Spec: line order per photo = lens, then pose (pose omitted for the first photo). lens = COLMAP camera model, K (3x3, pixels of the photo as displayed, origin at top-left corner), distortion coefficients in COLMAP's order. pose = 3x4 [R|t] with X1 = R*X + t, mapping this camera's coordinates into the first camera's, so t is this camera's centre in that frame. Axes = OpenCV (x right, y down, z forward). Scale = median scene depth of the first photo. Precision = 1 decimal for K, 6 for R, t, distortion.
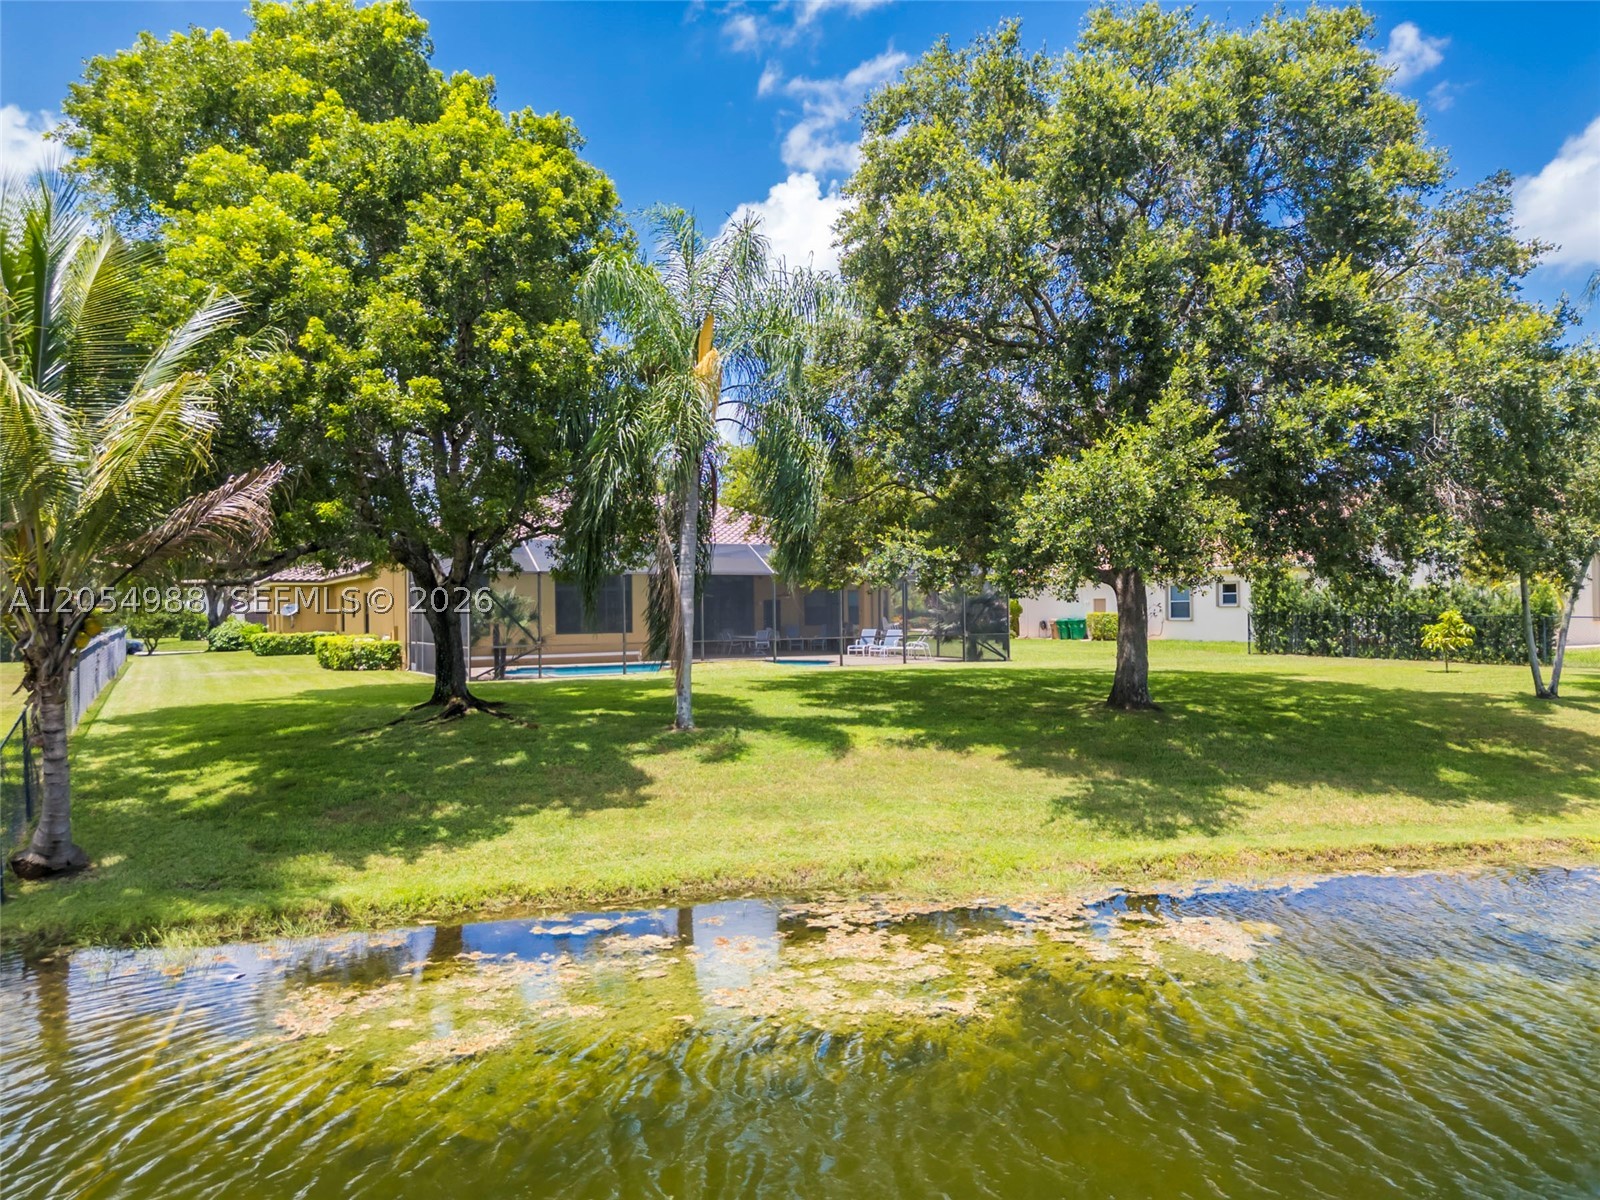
lens RADIAL K [[1136.6, 0, 802.5], [0, 1136.6, 570.7], [0, 0, 1]] dist [0.024533, -0.003098]
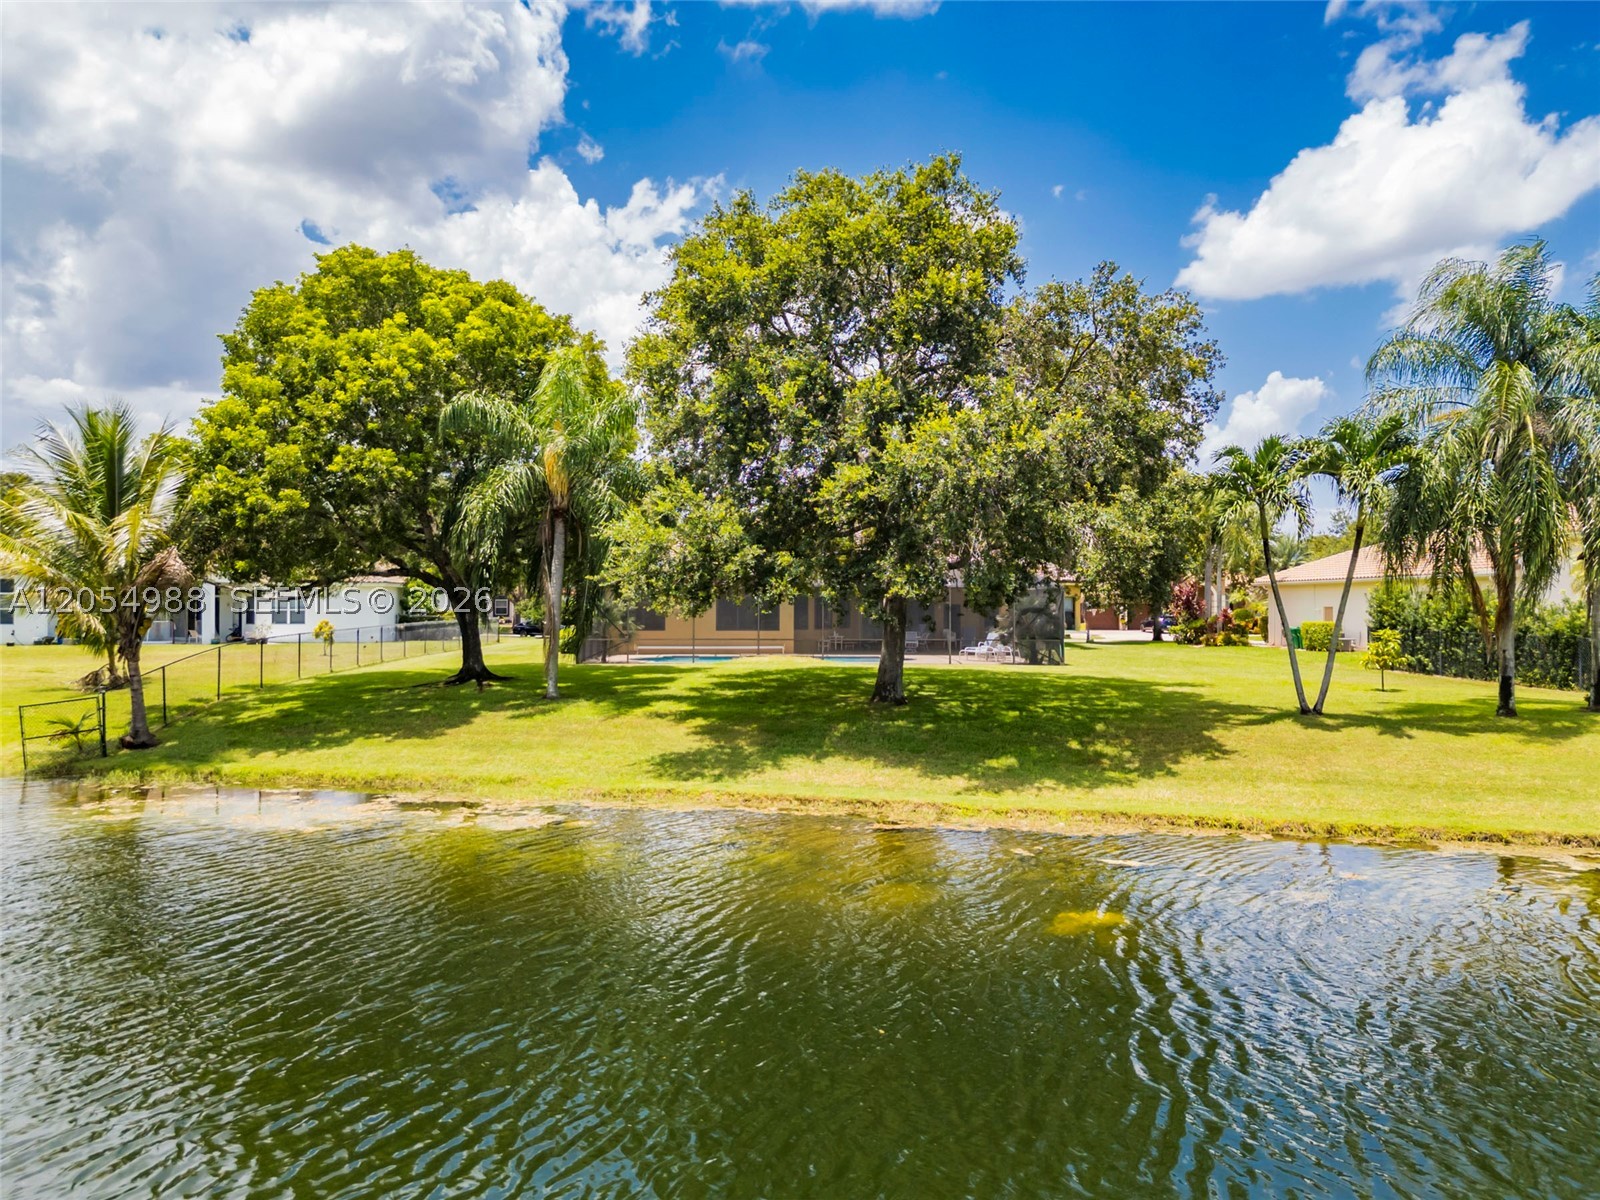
lens RADIAL K [[1149.2, 0, 796.9], [0, 1149.2, 587.8], [0, 0, 1]] dist [0.103092, -0.053388]
pose [[0.895919, 0.005996, -0.444177, 0.729481], [0.002434, 0.999828, 0.018405, -0.027974], [0.444211, -0.017570, 0.895750, -0.187790]]
